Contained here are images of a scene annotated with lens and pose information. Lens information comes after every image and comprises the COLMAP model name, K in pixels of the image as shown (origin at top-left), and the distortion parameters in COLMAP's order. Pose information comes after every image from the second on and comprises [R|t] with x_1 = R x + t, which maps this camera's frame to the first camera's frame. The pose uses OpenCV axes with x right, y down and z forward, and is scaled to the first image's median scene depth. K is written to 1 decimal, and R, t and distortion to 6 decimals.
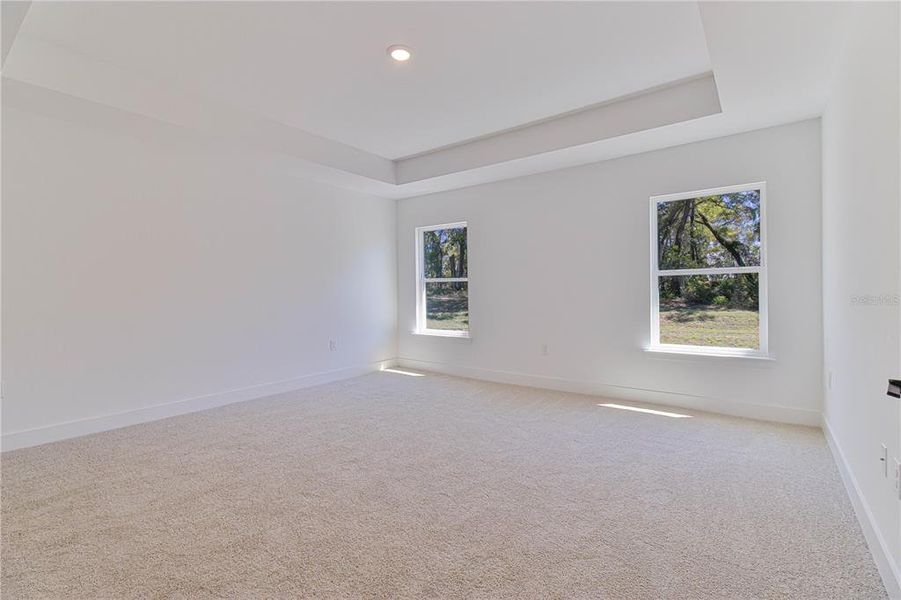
lens RADIAL K [[403.8, 0, 447.5], [0, 403.8, 296.1], [0, 0, 1]] dist [-0.000952, -0.003770]
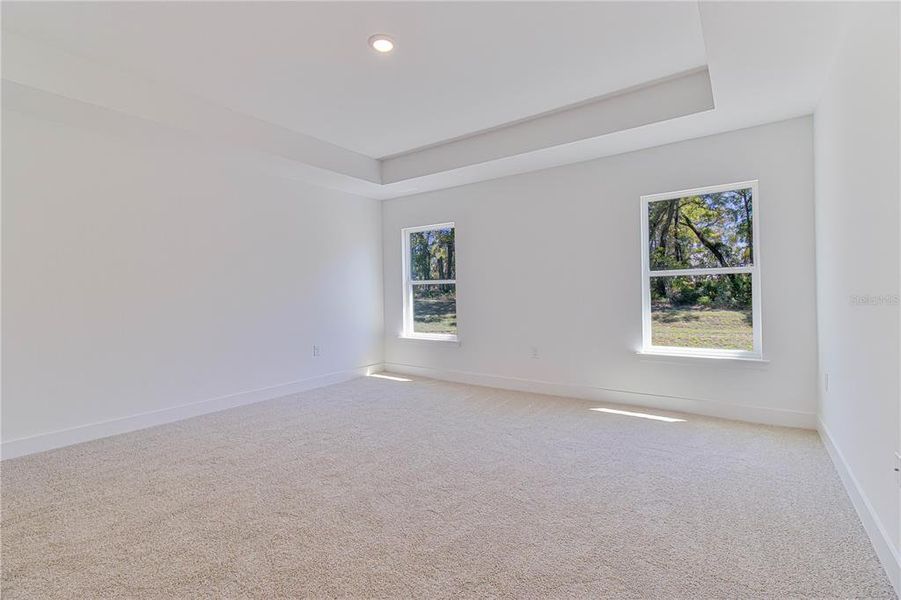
lens RADIAL K [[403.8, 0, 445.7], [0, 403.8, 294.9], [0, 0, 1]] dist [-0.000952, -0.003770]
pose [[0.999661, -0.006555, 0.025188, 0.002625], [0.006760, 0.999945, -0.008062, -0.001365], [-0.025134, 0.008229, 0.999650, 0.042856]]
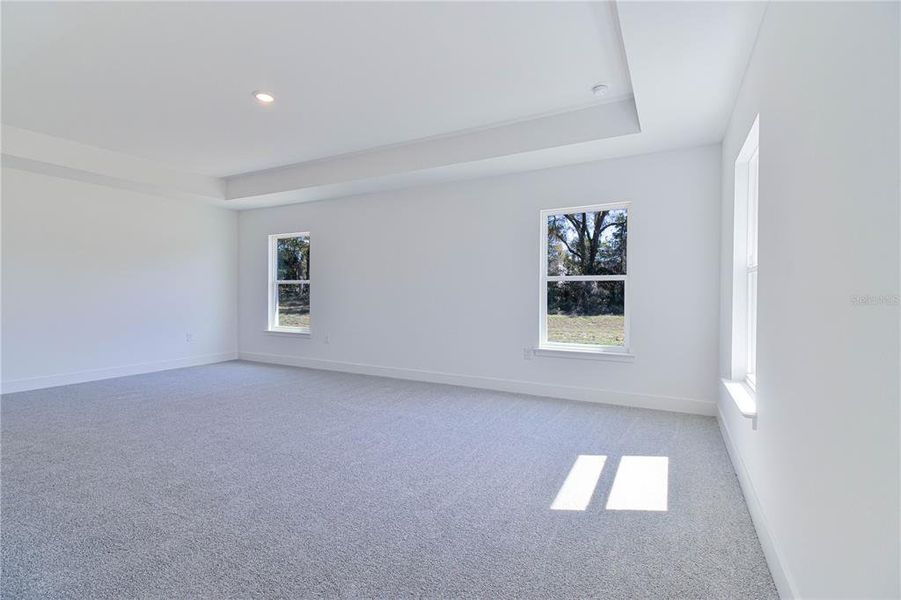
lens RADIAL K [[403.8, 0, 458.9], [0, 403.8, 294.8], [0, 0, 1]] dist [-0.000952, -0.003770]
pose [[0.985473, 0.013057, 0.169332, 0.494168], [-0.011608, 0.999887, -0.009540, 0.001209], [-0.169437, 0.007436, 0.985513, -0.361397]]
